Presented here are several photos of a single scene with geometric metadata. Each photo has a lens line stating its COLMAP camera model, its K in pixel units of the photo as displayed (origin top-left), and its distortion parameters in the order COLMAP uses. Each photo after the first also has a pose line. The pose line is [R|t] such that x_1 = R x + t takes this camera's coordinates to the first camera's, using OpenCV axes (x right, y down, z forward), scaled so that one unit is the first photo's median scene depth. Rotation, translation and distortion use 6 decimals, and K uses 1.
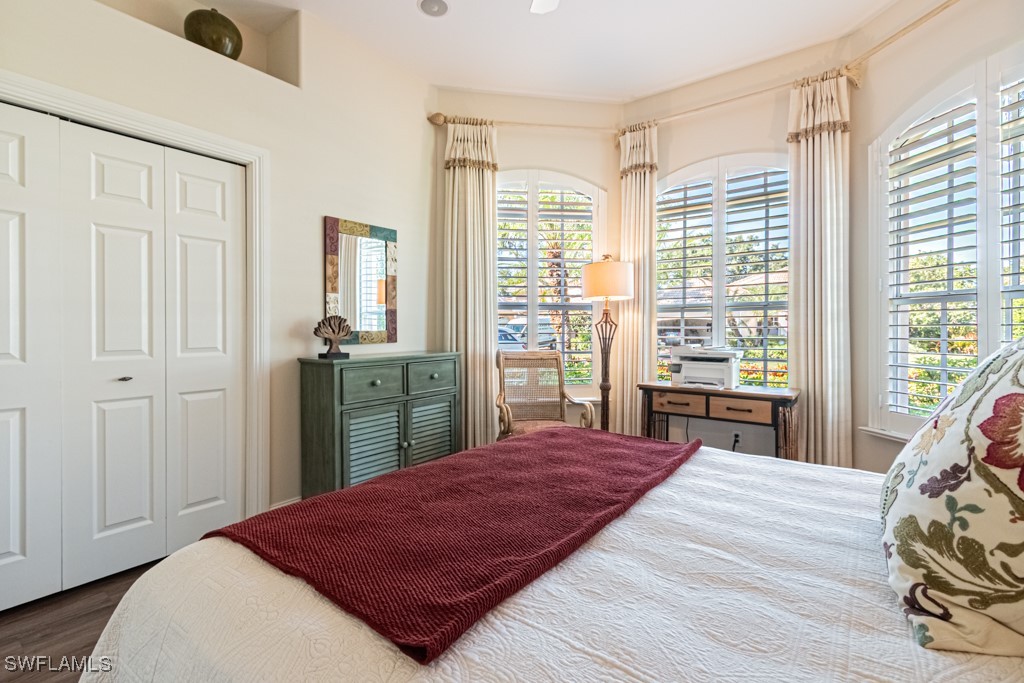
lens RADIAL K [[462.8, 0, 501.0], [0, 462.8, 330.1], [0, 0, 1]] dist [0.003453, -0.000306]
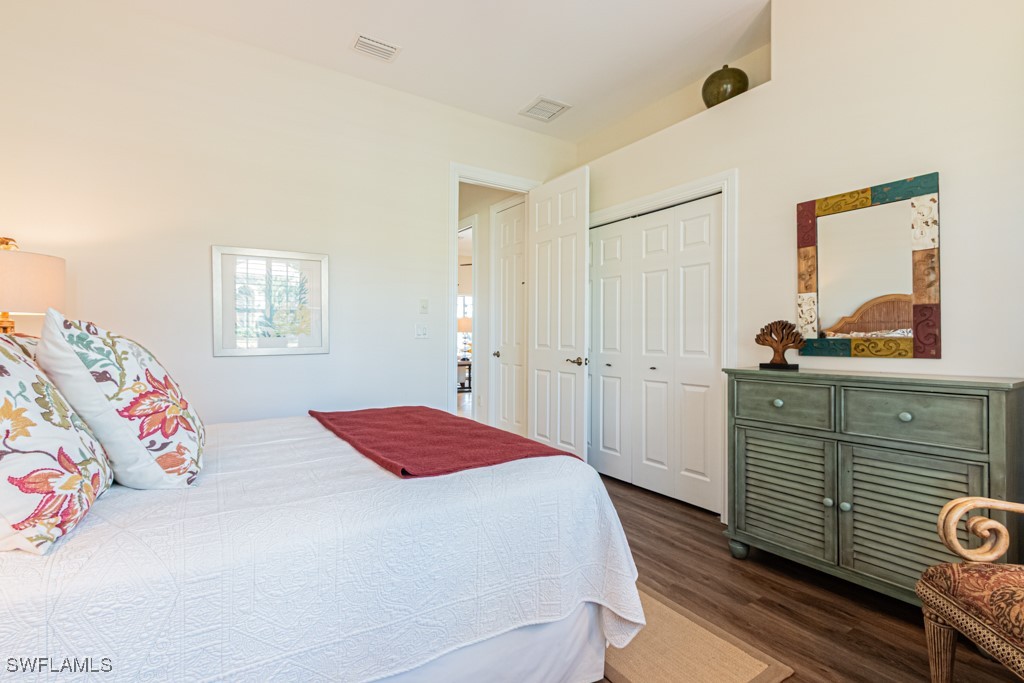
lens RADIAL K [[470.4, 0, 501.1], [0, 470.4, 339.3], [0, 0, 1]] dist [0.002546, -0.000261]
pose [[-0.334145, 0.004498, -0.942511, 0.648054], [-0.003713, 0.999975, 0.006089, 0.000679], [0.942514, 0.005534, -0.334120, 0.801330]]
